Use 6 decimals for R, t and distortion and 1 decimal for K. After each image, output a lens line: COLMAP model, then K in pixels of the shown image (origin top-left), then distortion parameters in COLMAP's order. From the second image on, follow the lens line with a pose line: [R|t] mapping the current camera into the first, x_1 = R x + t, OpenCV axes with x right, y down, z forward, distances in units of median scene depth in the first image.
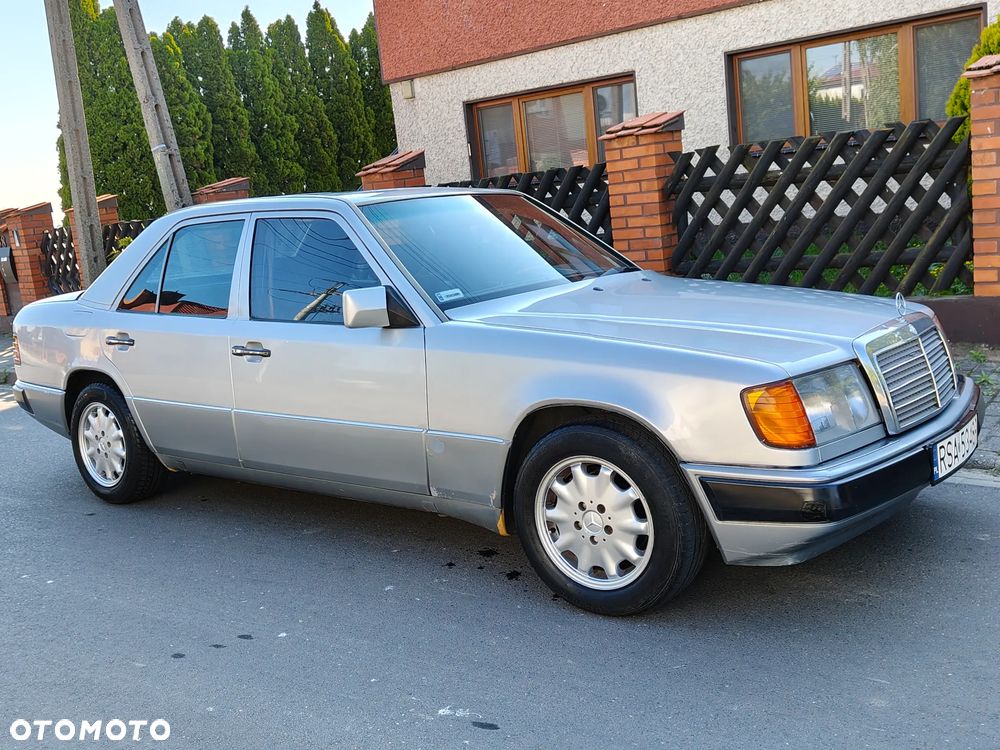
lens RADIAL K [[1013.9, 0, 470.5], [0, 1013.9, 370.8], [0, 0, 1]] dist [0.017800, -0.024524]
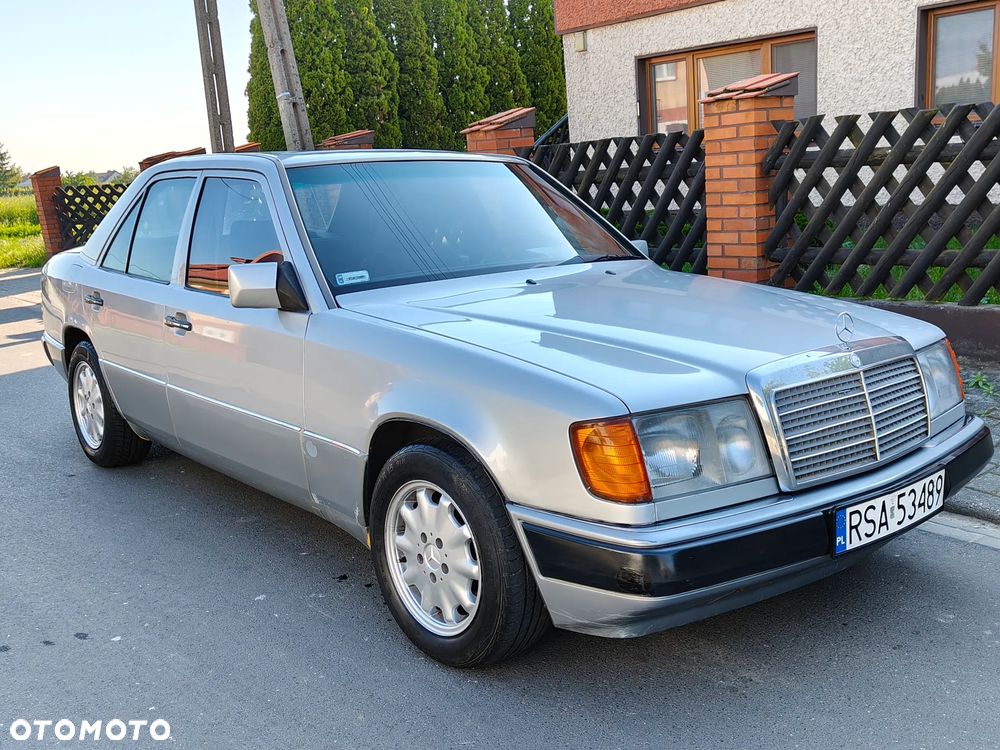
lens RADIAL K [[1013.1, 0, 537.0], [0, 1013.1, 422.8], [0, 0, 1]] dist [0.007631, -0.006284]
pose [[0.983995, 0.085510, -0.156339, 0.156505], [-0.071441, 0.993052, 0.093505, -0.023661], [0.163248, -0.080839, 0.983268, 0.085235]]
